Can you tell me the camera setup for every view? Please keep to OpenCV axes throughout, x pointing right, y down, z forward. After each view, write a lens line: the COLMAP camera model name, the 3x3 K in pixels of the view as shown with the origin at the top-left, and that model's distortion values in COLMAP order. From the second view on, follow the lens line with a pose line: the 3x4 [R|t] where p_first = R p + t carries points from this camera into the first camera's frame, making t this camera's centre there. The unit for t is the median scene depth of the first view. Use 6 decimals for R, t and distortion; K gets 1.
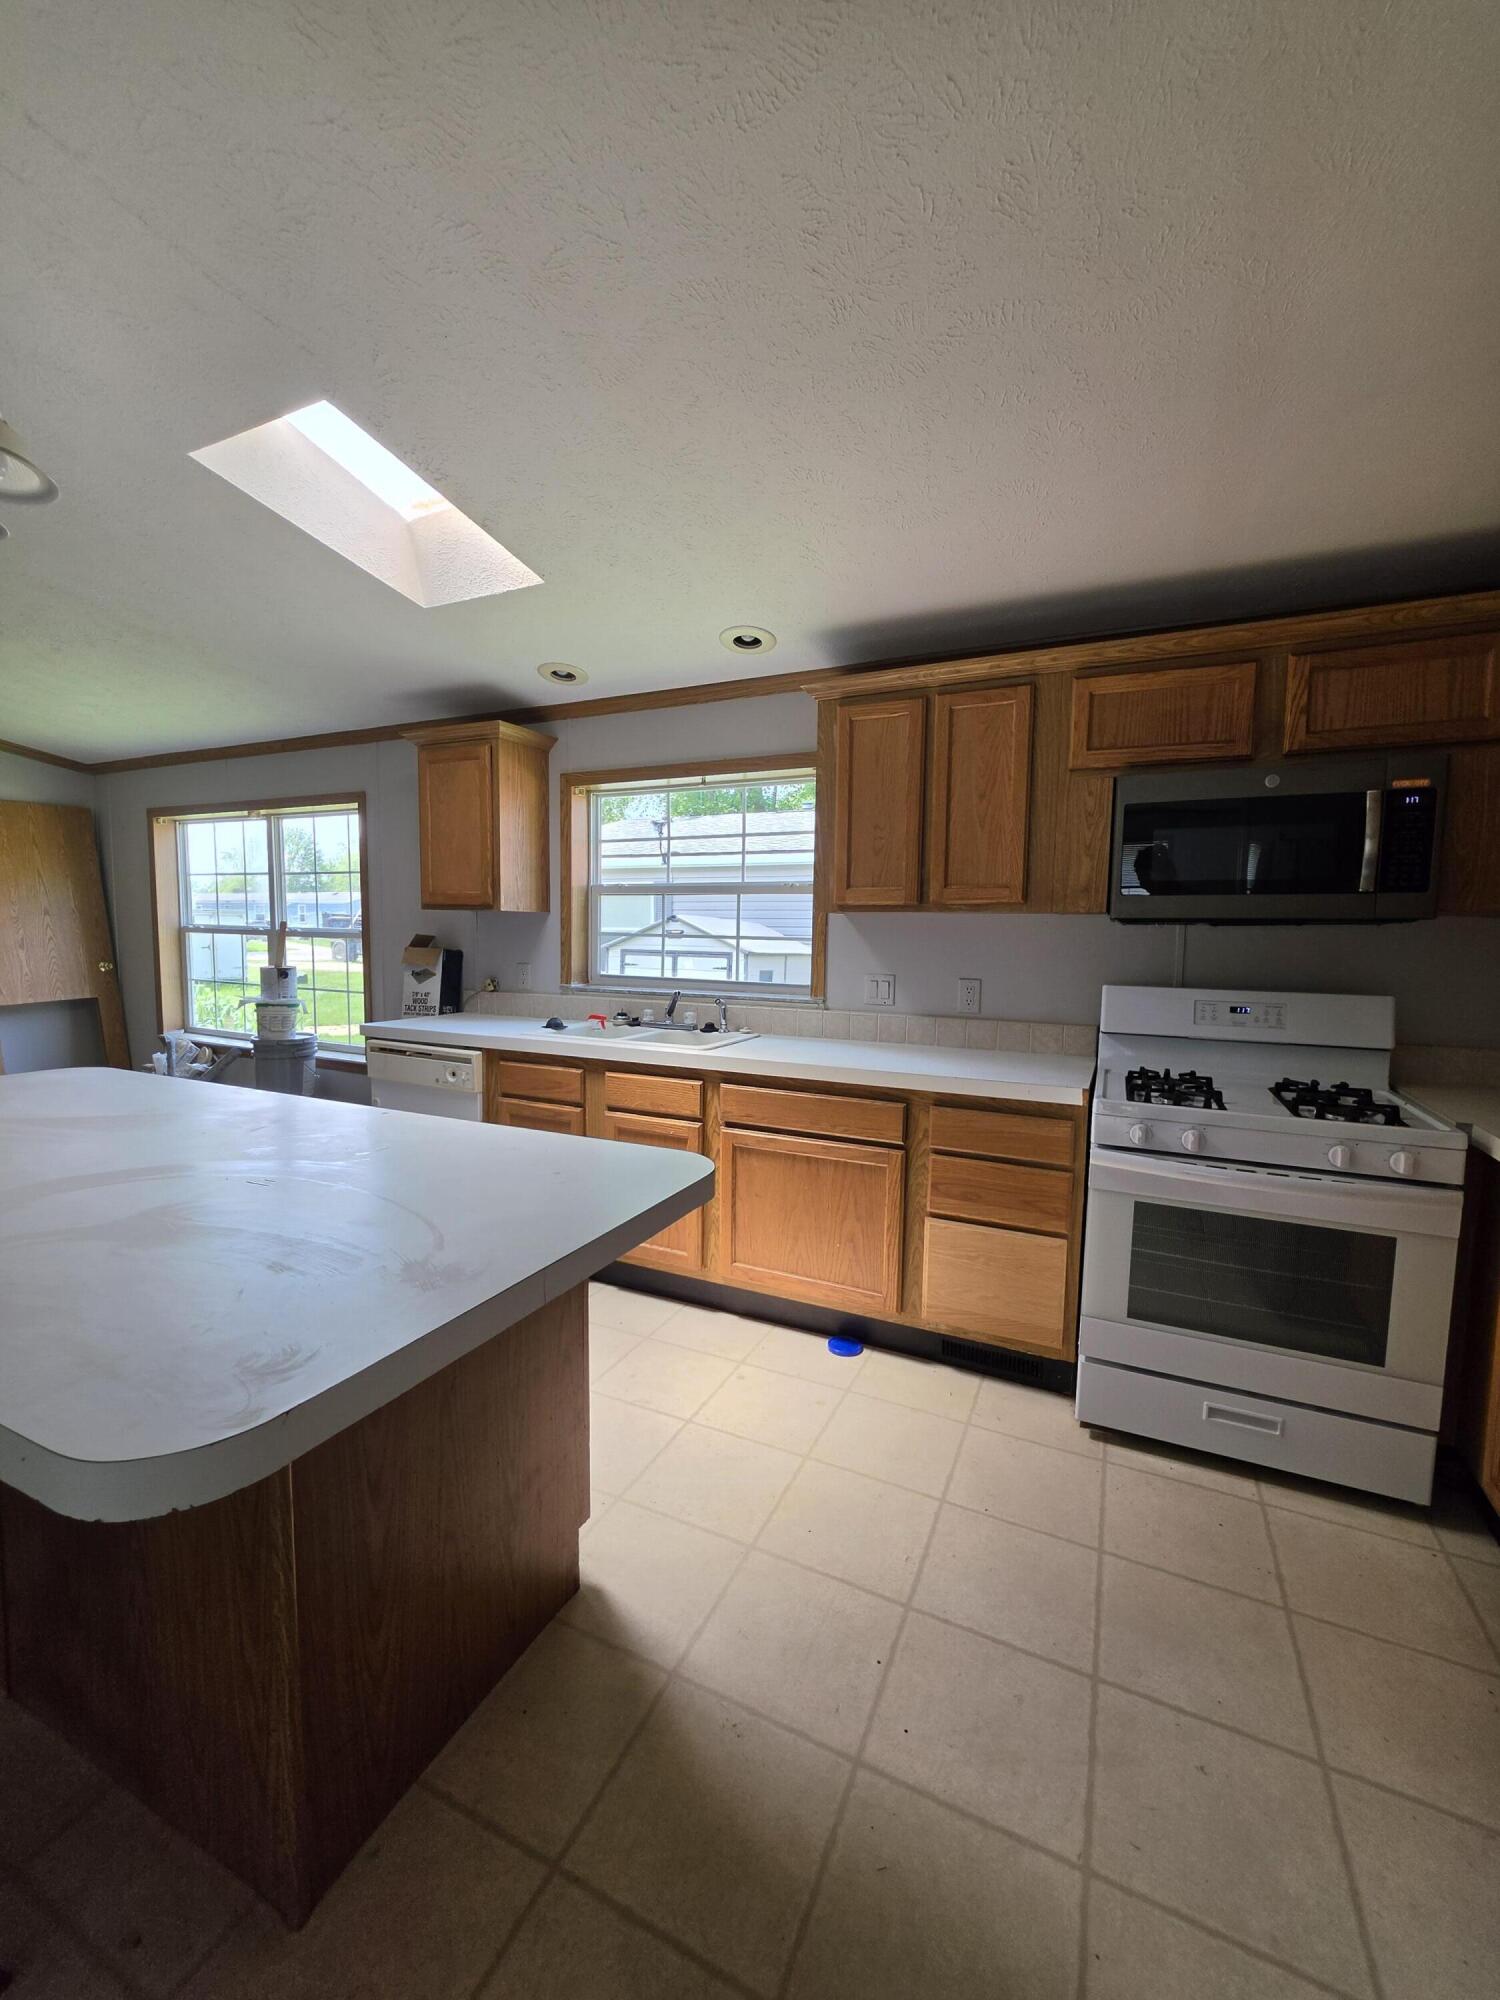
lens RADIAL K [[802.3, 0, 750.0], [0, 802.3, 1000.0], [0, 0, 1]] dist [0.000918, 0.000167]
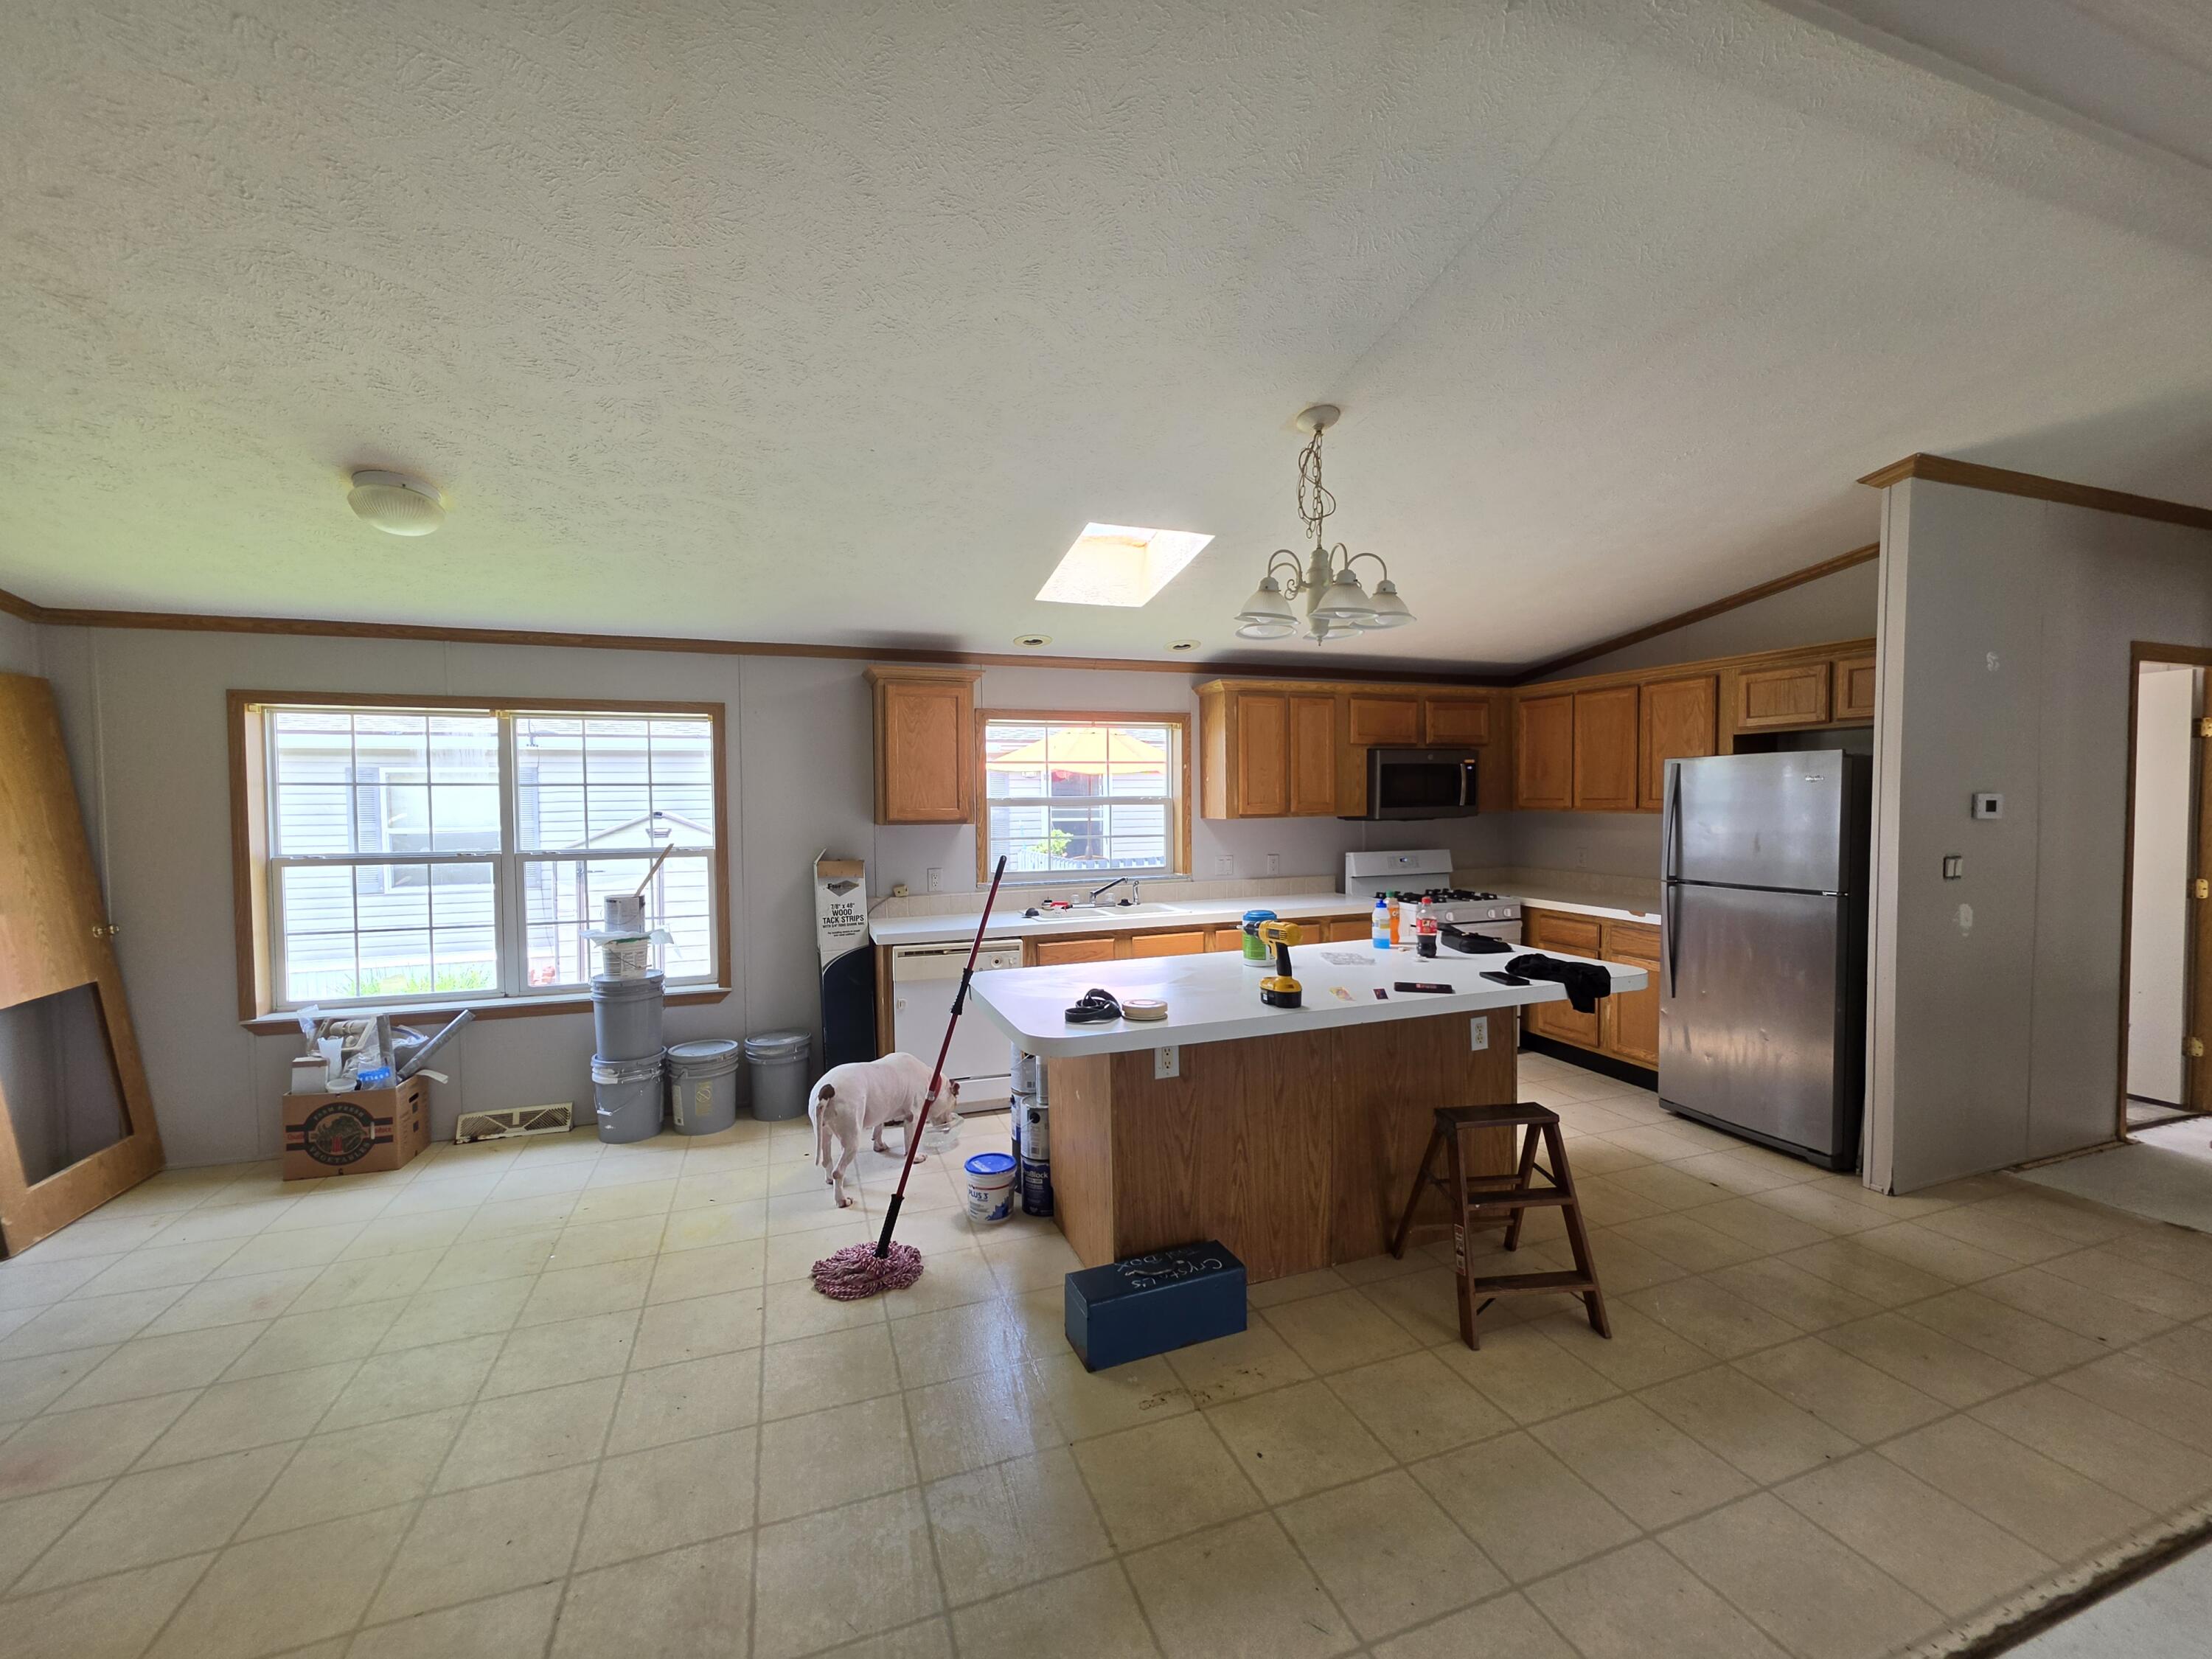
lens RADIAL K [[887.3, 0, 1106.0], [0, 887.3, 829.5], [0, 0, 1]] dist [0.000918, 0.000167]
pose [[0.706595, -0.044470, 0.706220, -1.139003], [0.085561, 0.996070, -0.022884, -0.058686], [-0.702427, 0.076595, 0.707623, -0.068520]]
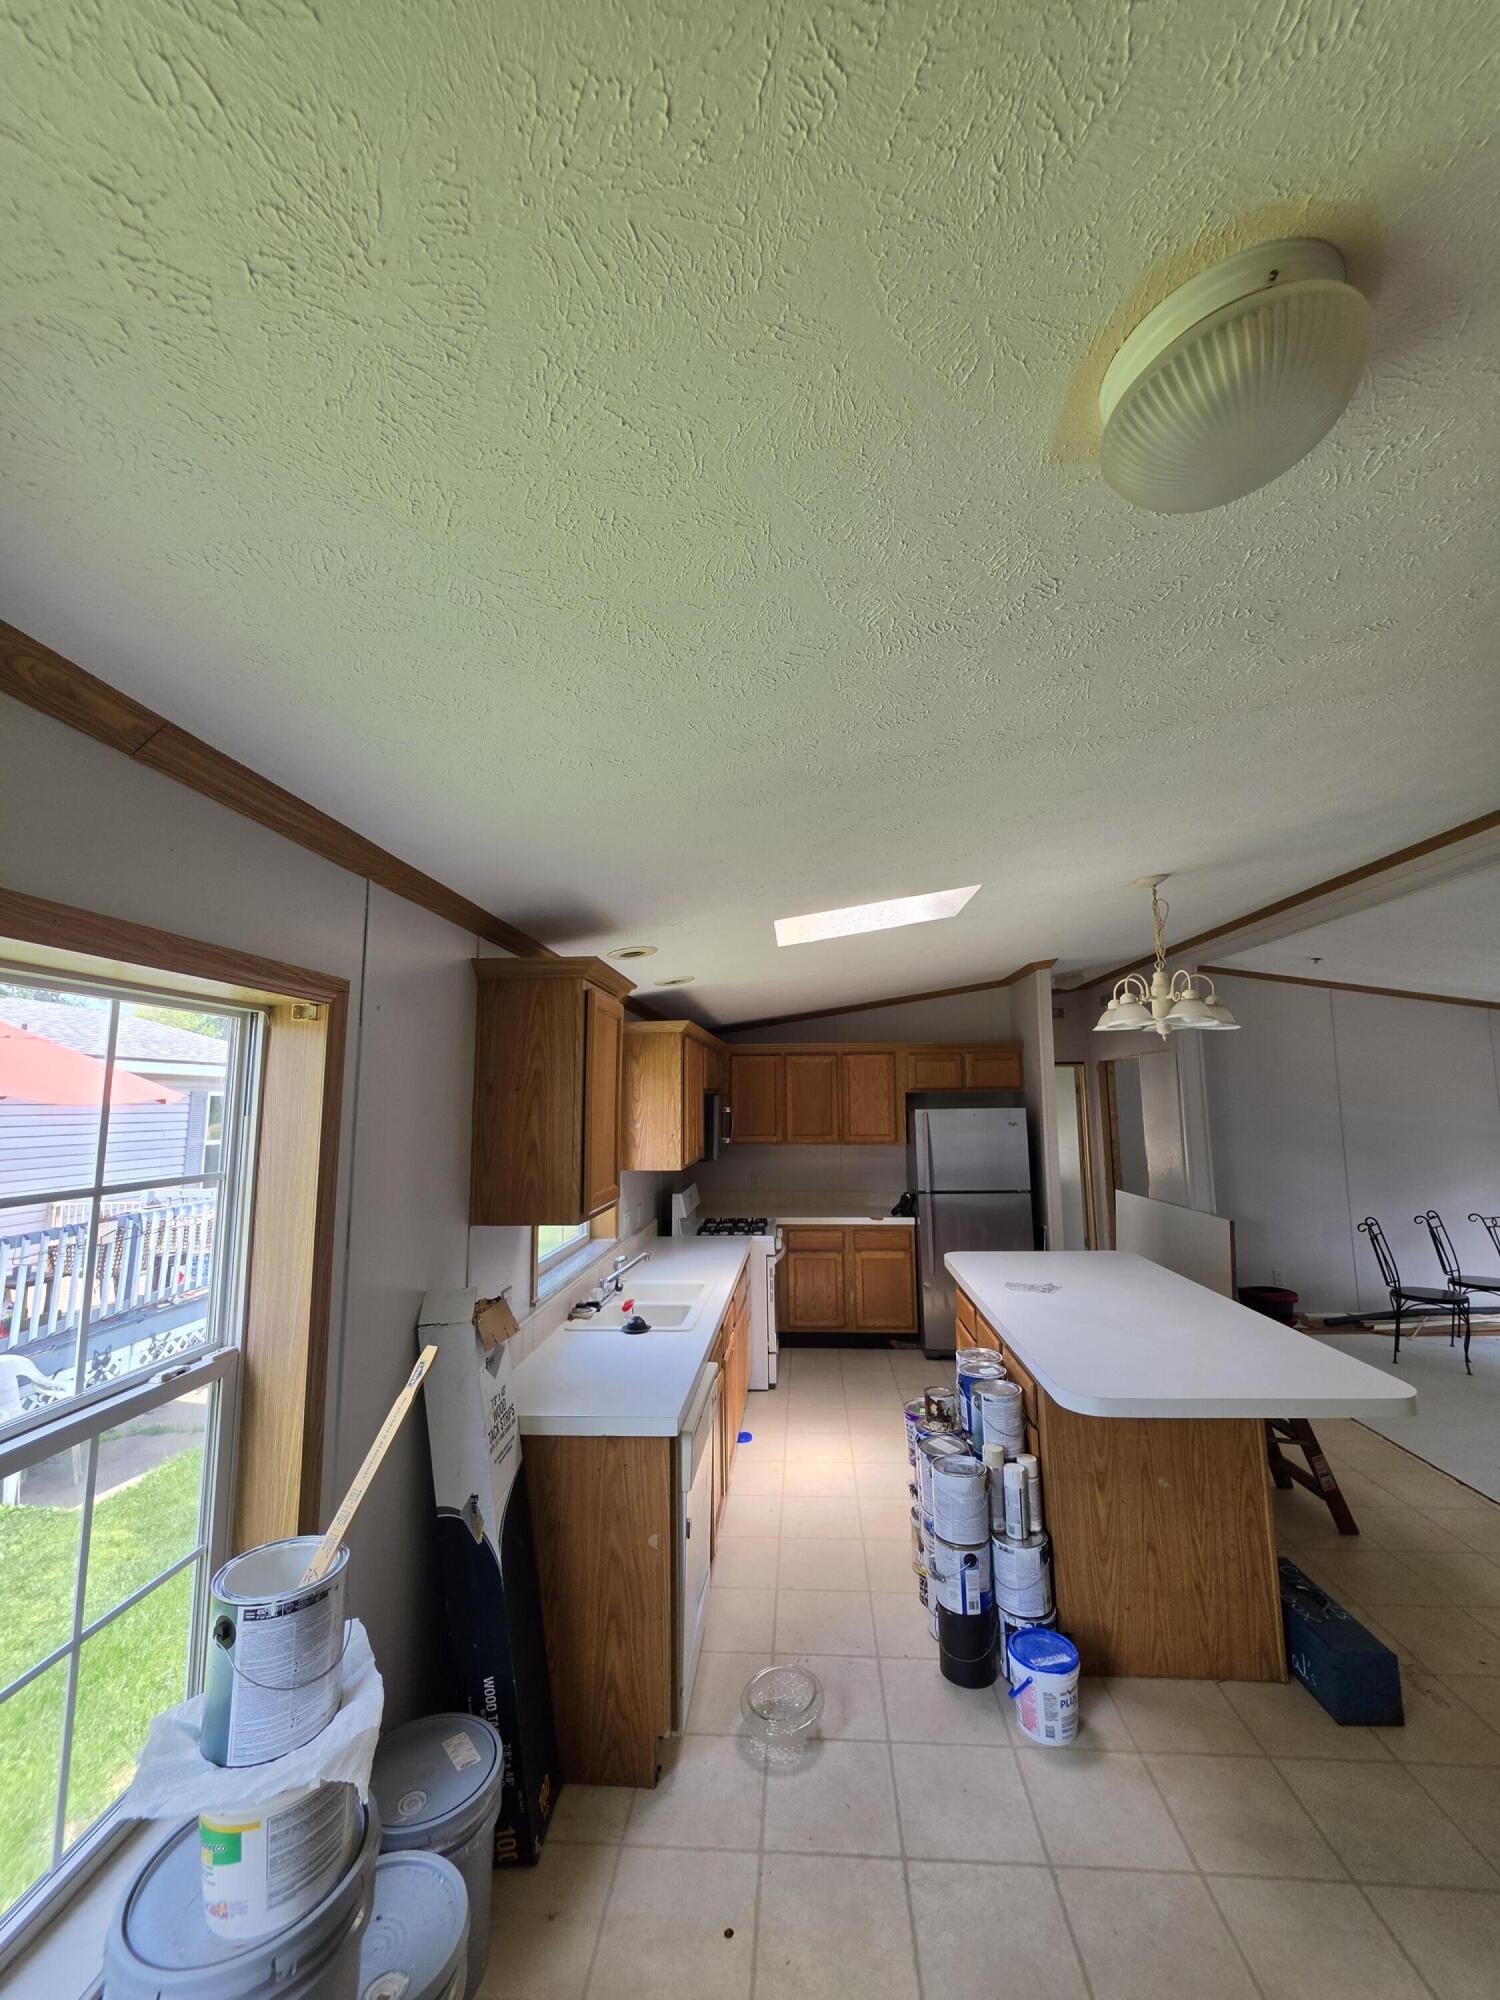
lens RADIAL K [[802.3, 0, 750.0], [0, 802.3, 1000.0], [0, 0, 1]] dist [0.000918, 0.000167]
pose [[-0.362094, 0.105548, 0.926146, -1.158560], [0.089276, 0.992928, -0.078255, -0.241131], [-0.927856, 0.054347, -0.368957, 1.147474]]
